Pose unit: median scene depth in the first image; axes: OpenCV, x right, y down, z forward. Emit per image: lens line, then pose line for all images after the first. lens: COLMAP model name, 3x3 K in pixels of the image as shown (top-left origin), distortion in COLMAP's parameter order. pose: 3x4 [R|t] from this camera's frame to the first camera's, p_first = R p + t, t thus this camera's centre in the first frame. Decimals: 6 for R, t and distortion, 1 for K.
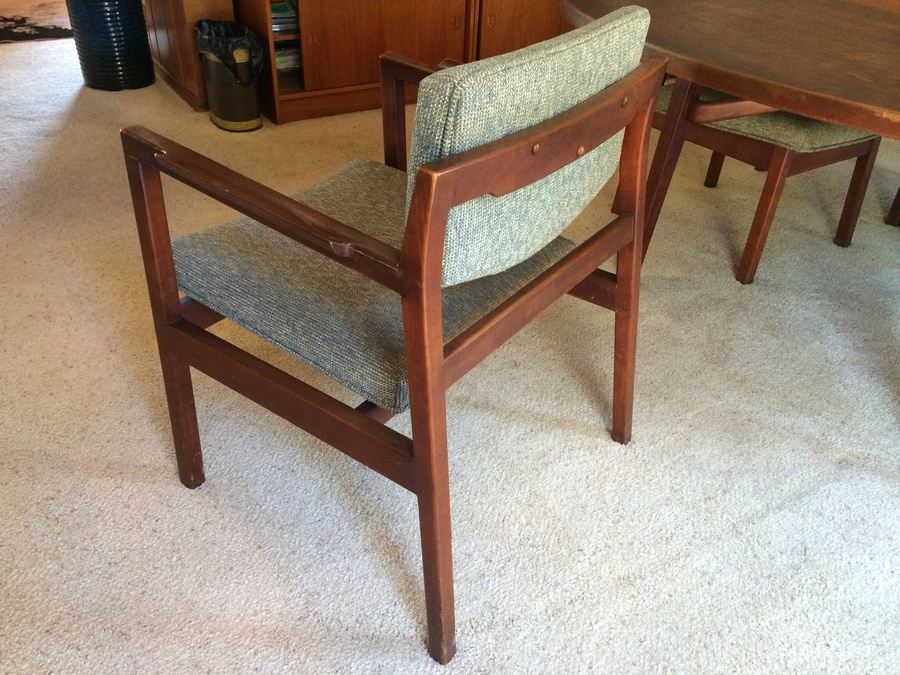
lens RADIAL K [[764.3, 0, 449.0], [0, 764.3, 330.4], [0, 0, 1]] dist [0.084525, -0.112068]
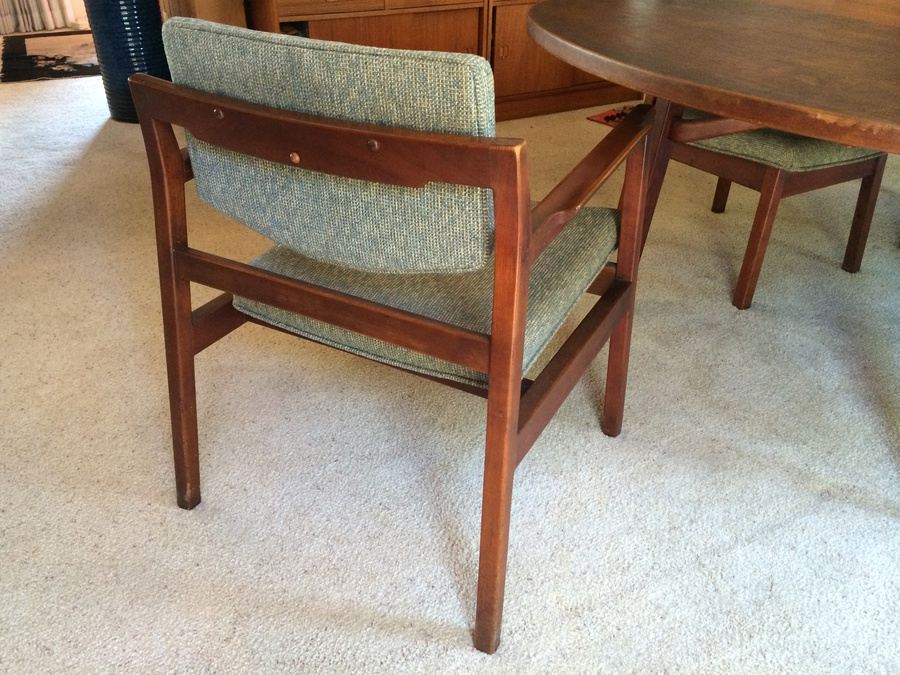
lens RADIAL K [[764.3, 0, 449.6], [0, 764.3, 330.5], [0, 0, 1]] dist [0.084525, -0.112068]
pose [[0.997901, 0.009188, -0.064106, 0.111703], [-0.012185, 0.998843, -0.046512, 0.021151], [0.063605, 0.047195, 0.996859, 0.025400]]
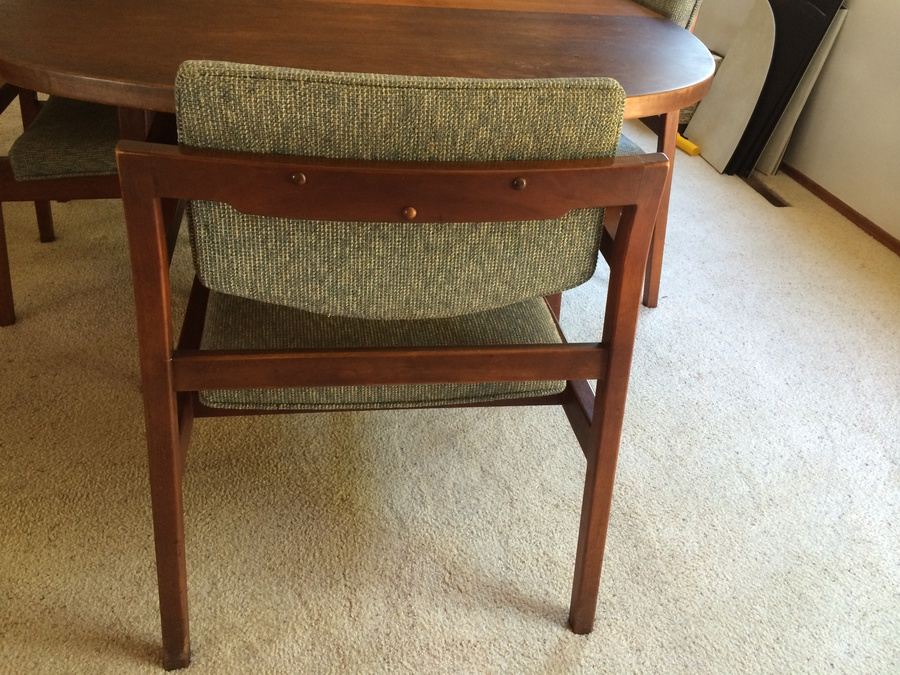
lens RADIAL K [[764.3, 0, 449.0], [0, 764.3, 342.4], [0, 0, 1]] dist [0.084525, -0.112068]
pose [[0.822005, -0.282388, 0.494535, -1.569218], [0.273149, 0.957492, 0.092723, -0.444698], [-0.499697, 0.058864, 0.864198, 0.507599]]
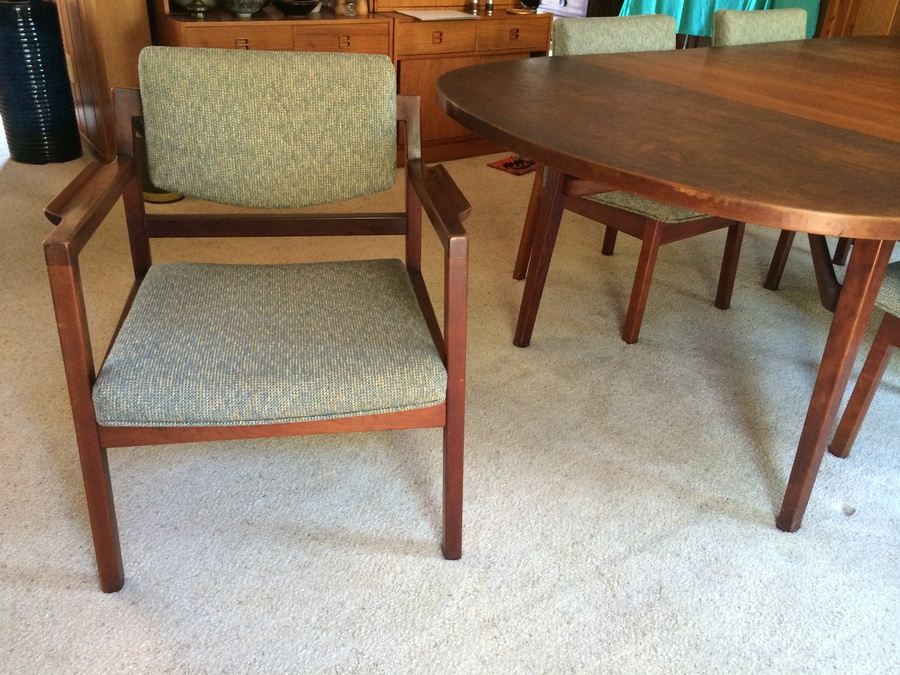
lens RADIAL K [[764.3, 0, 448.7], [0, 764.3, 329.8], [0, 0, 1]] dist [0.084525, -0.112068]
pose [[0.998138, -0.008996, 0.060322, 0.093098], [0.014388, 0.995878, -0.089551, 0.016979], [-0.059268, 0.090252, 0.994154, -0.061924]]
